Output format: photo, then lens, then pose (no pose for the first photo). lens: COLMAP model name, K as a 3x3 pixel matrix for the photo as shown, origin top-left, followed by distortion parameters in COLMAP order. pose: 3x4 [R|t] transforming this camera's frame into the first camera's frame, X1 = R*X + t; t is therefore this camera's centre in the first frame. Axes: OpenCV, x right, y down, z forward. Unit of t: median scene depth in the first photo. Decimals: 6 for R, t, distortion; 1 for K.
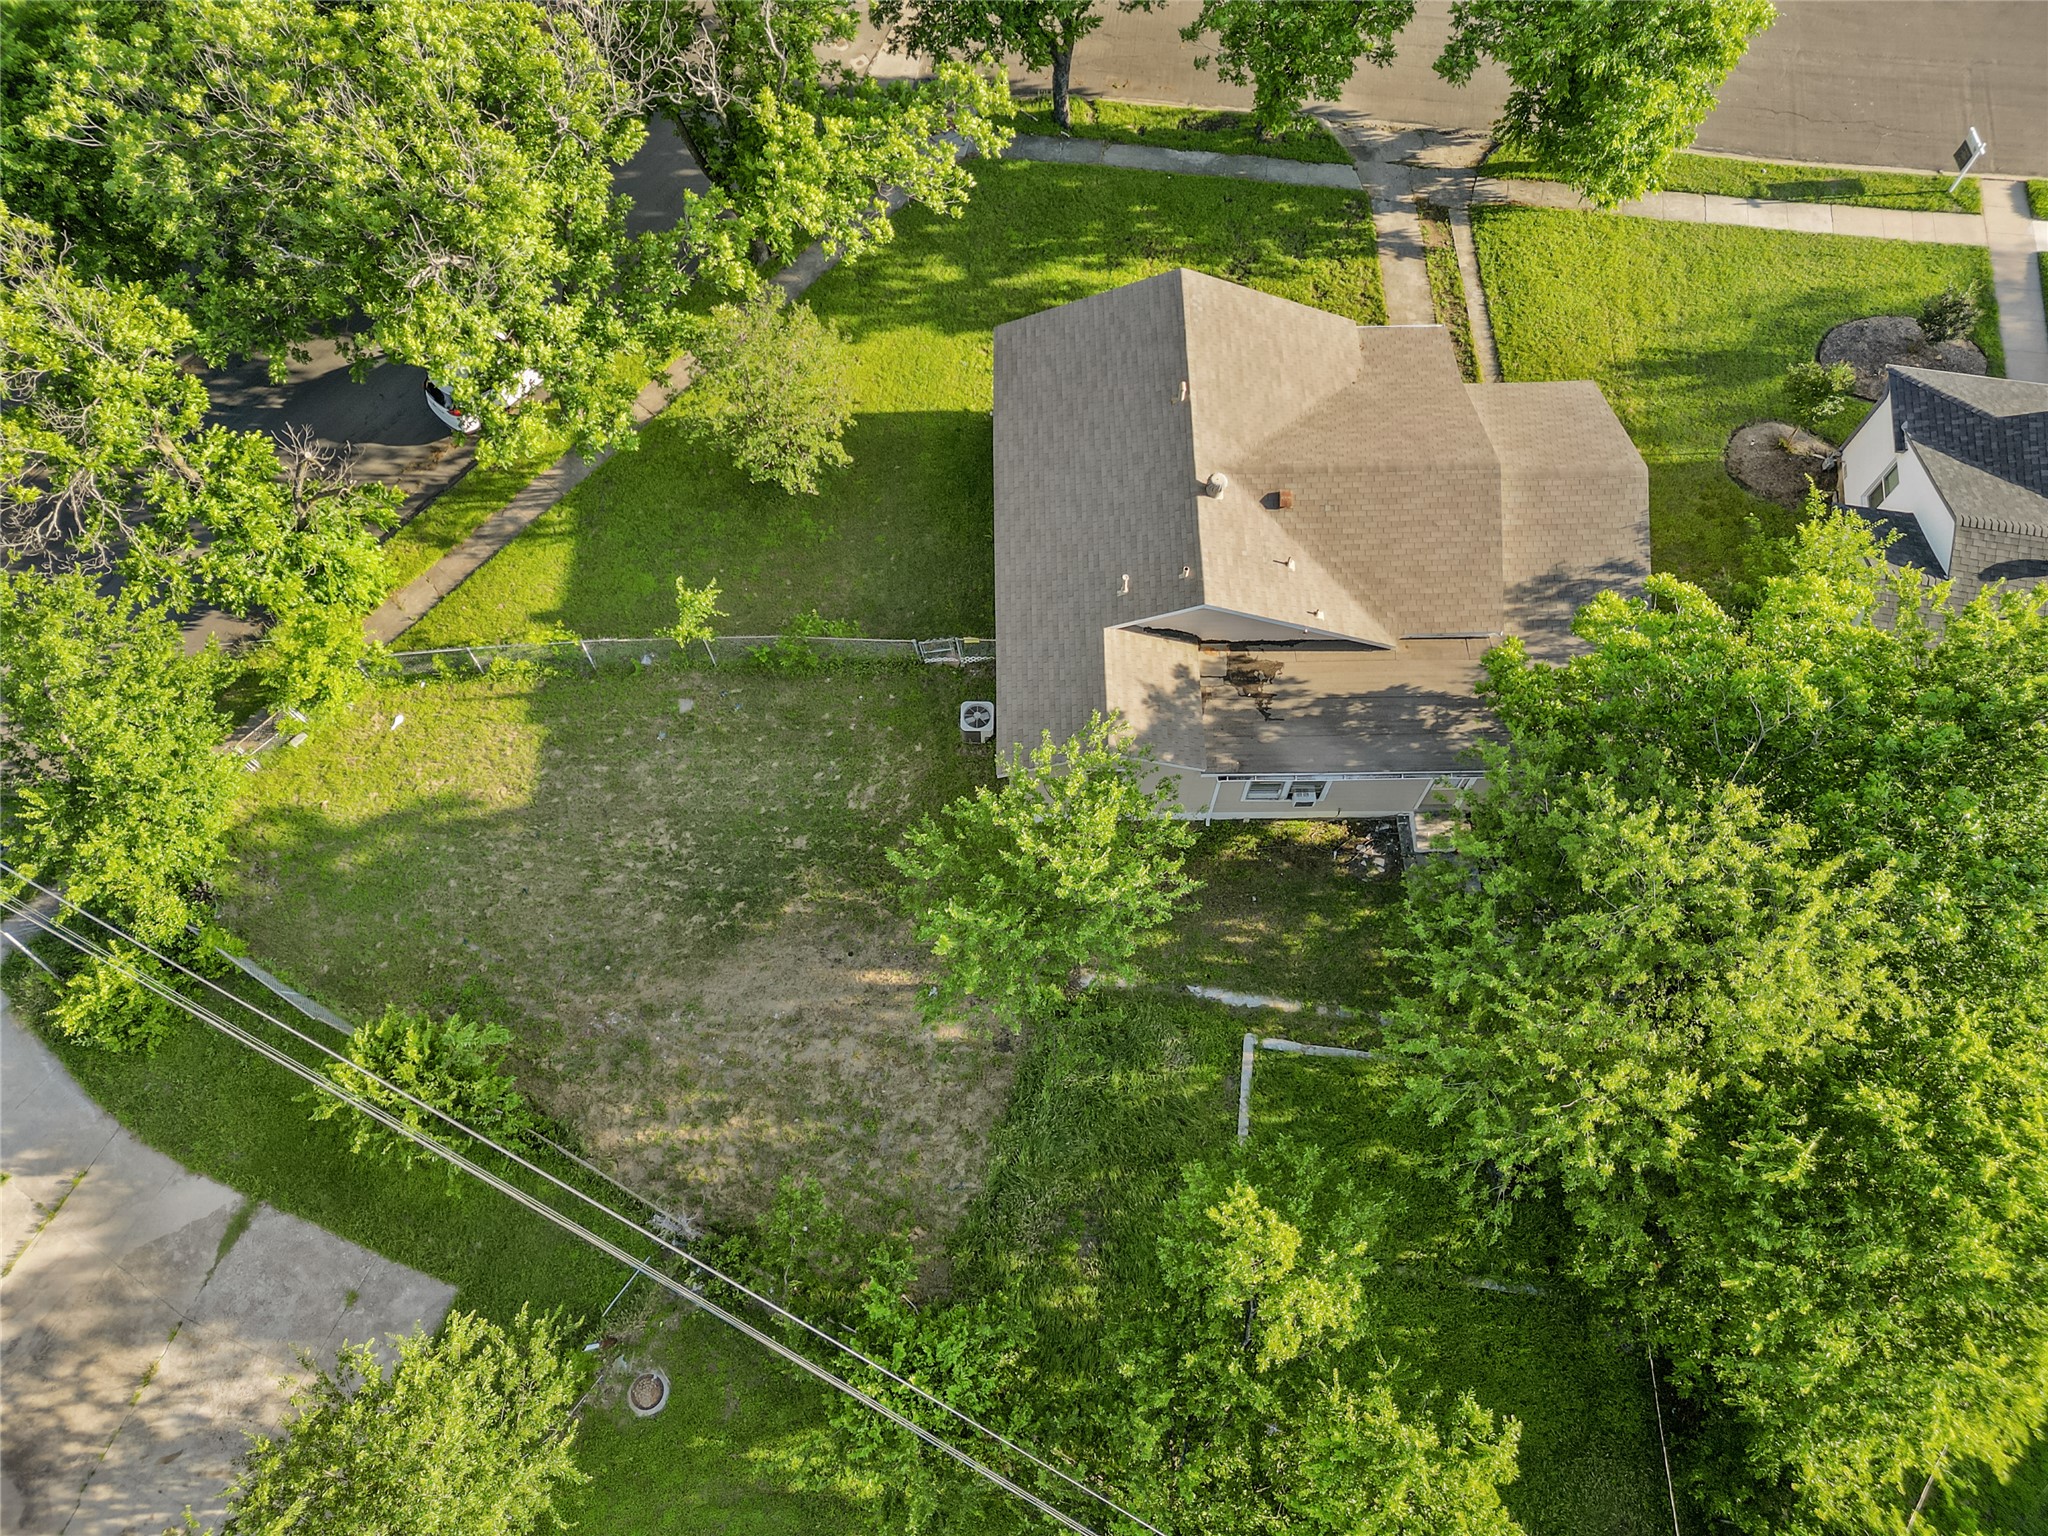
lens RADIAL K [[1493.2, 0, 1024.0], [0, 1493.2, 768.0], [0, 0, 1]] dist [0.004862, 0.000257]
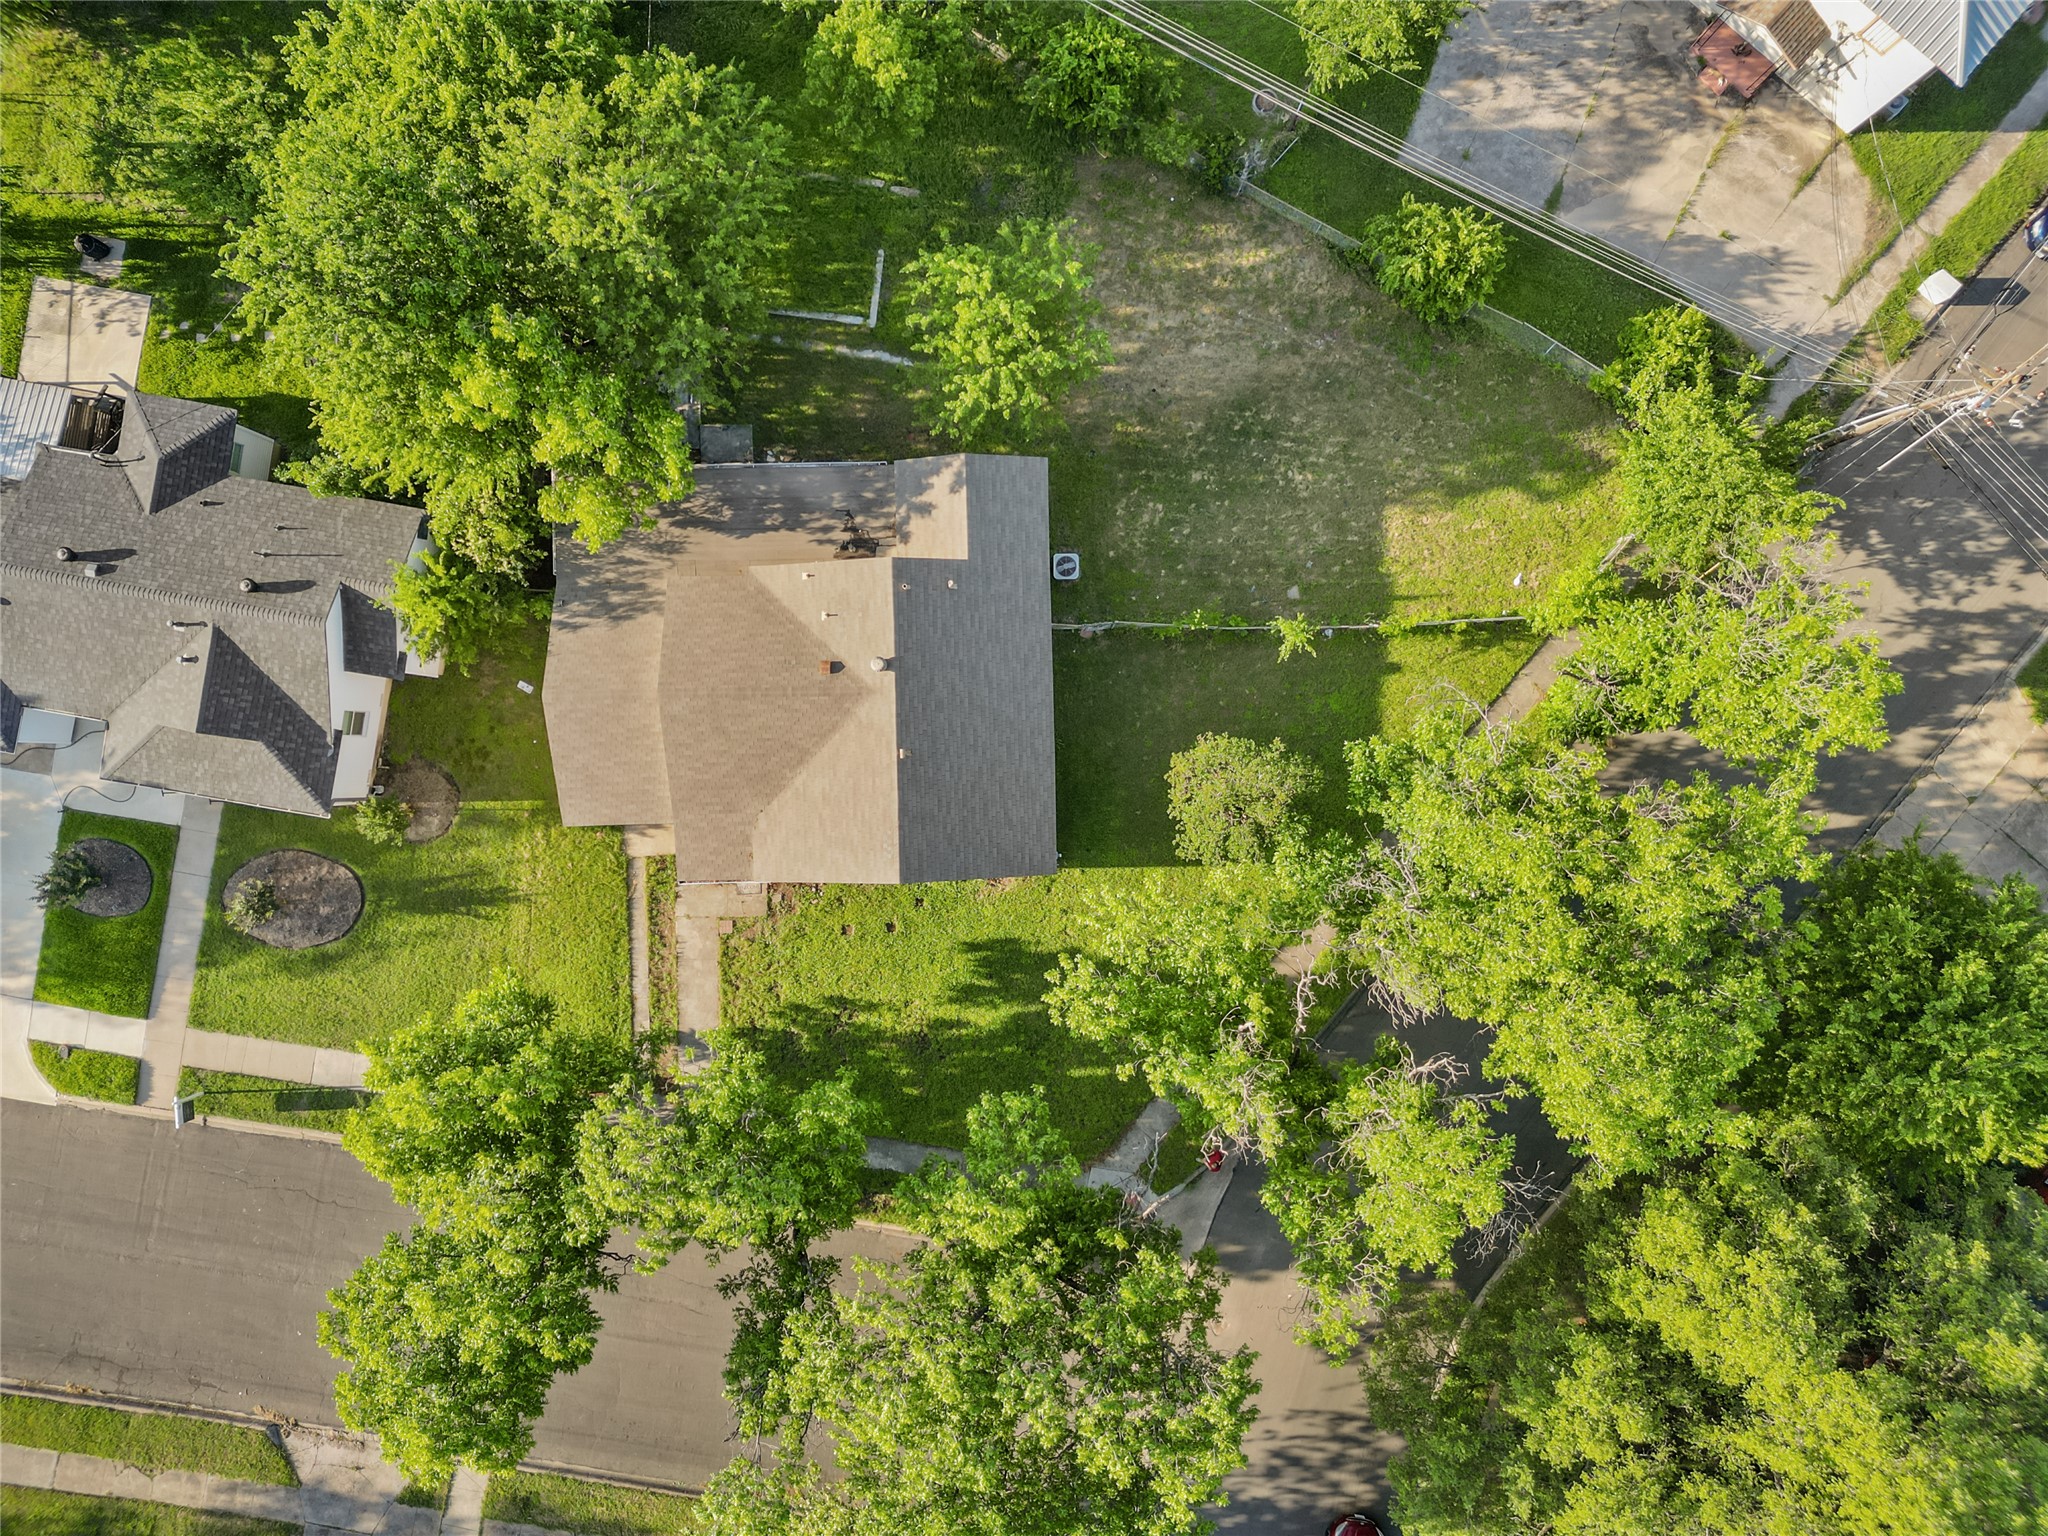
lens RADIAL K [[1493.2, 0, 1024.0], [0, 1493.2, 768.0], [0, 0, 1]] dist [0.004862, 0.000257]
pose [[-0.999799, 0.011049, 0.016756, -0.014342], [-0.002992, -0.907550, 0.419933, -0.767369], [0.019847, 0.419798, 0.907400, -0.116919]]
